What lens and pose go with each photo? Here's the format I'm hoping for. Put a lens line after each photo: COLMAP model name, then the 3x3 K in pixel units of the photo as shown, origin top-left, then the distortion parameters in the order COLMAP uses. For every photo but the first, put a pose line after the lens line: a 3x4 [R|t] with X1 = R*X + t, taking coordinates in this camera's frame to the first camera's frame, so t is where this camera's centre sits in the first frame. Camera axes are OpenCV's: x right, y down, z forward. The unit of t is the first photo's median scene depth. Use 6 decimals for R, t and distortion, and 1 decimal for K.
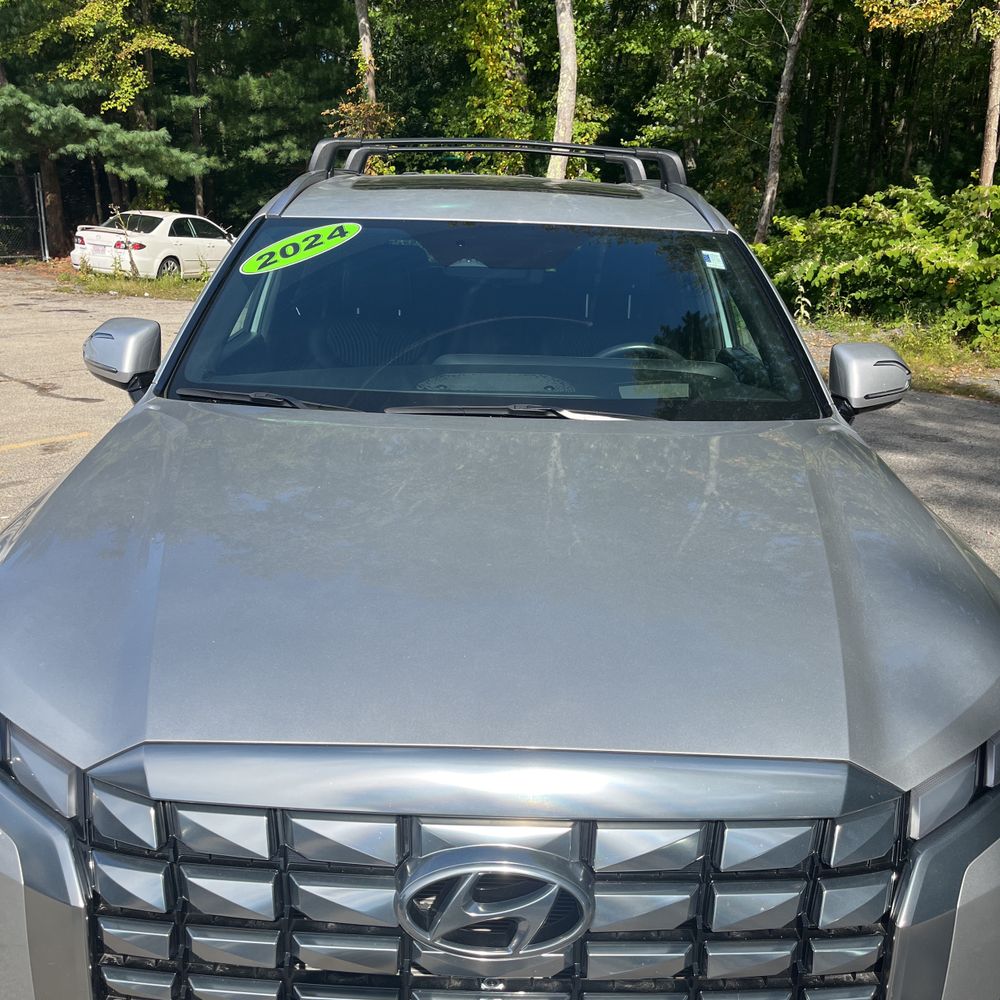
lens RADIAL K [[1011.0, 0, 487.3], [0, 1011.0, 486.0], [0, 0, 1]] dist [0.071065, -0.128878]
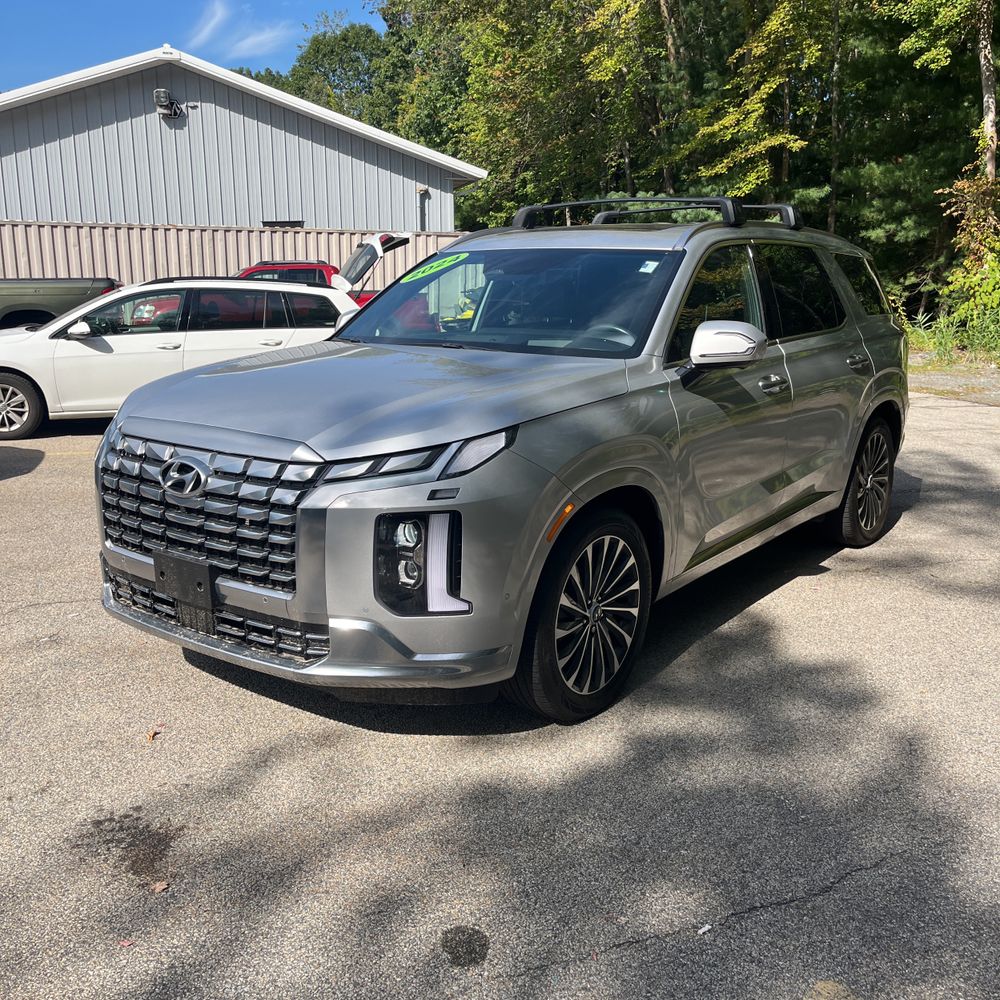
lens RADIAL K [[1025.6, 0, 516.5], [0, 1025.6, 506.2], [0, 0, 1]] dist [0.076966, -0.106869]
pose [[0.797617, 0.109112, -0.593214, 0.174658], [-0.150877, 0.988328, -0.021078, 0.031675], [0.583990, 0.106315, 0.804769, -0.048849]]
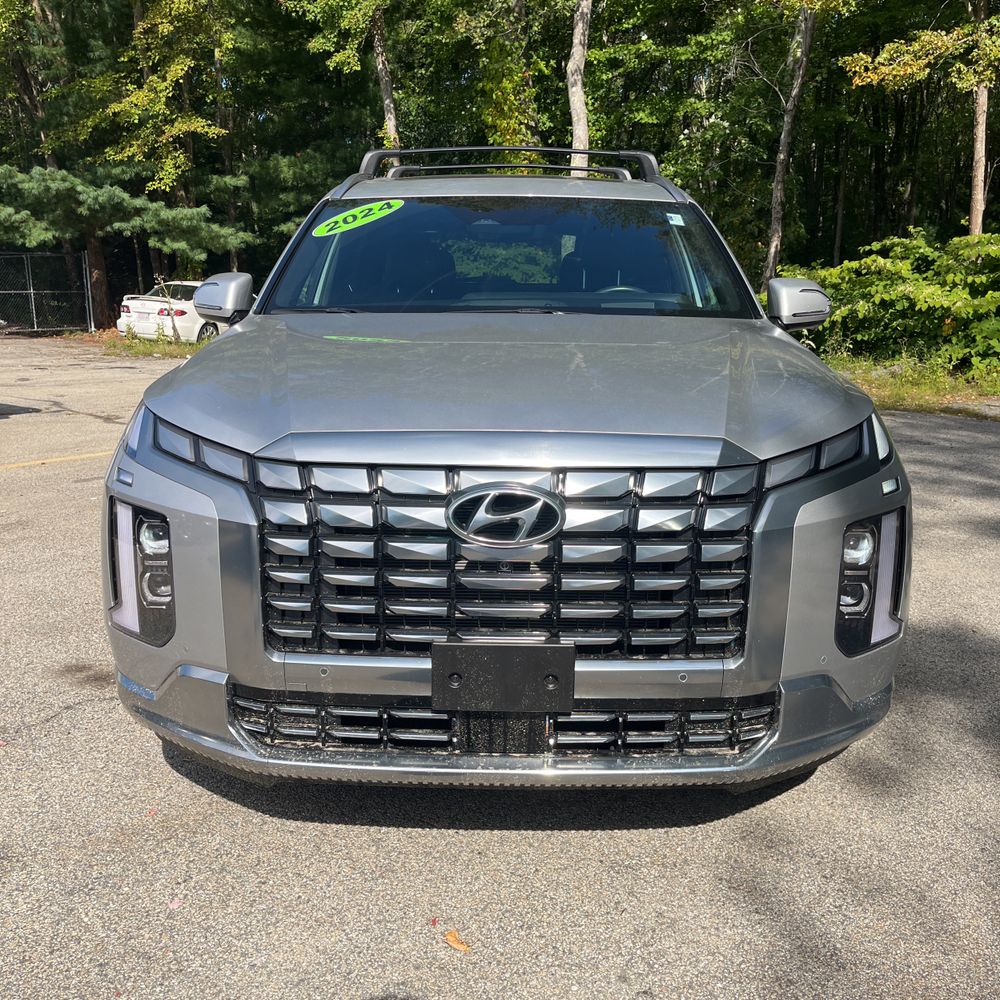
lens RADIAL K [[1028.2, 0, 484.1], [0, 1028.2, 496.7], [0, 0, 1]] dist [0.007549, 0.002314]
pose [[0.999453, -0.018290, -0.027569, 0.001496], [0.016293, 0.997344, -0.070984, 0.038224], [0.028794, 0.070496, 0.997096, -0.050466]]
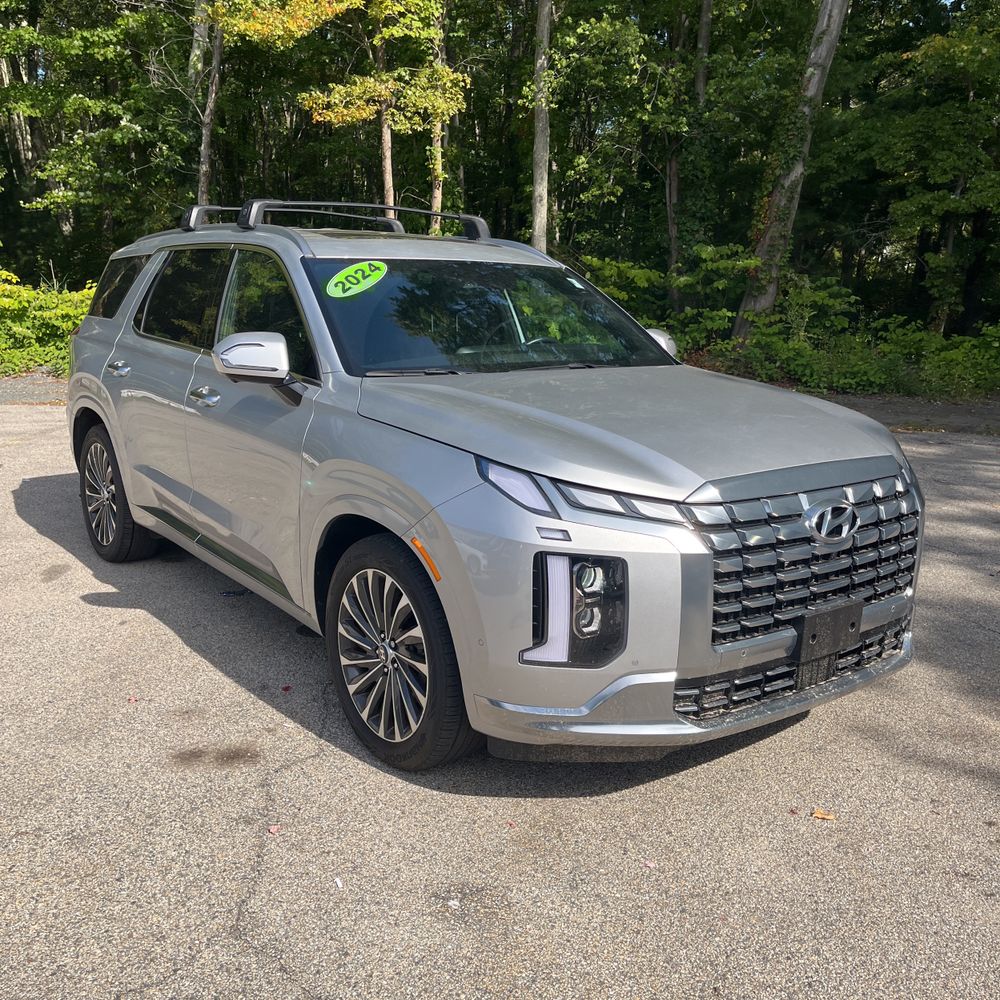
lens RADIAL K [[1054.8, 0, 481.7], [0, 1054.8, 501.3], [0, 0, 1]] dist [0.016761, -0.027000]
pose [[0.798002, -0.134848, 0.587375, -0.163615], [0.167911, 0.985800, -0.001805, 0.017569], [-0.578791, 0.100067, 0.809313, -0.043548]]
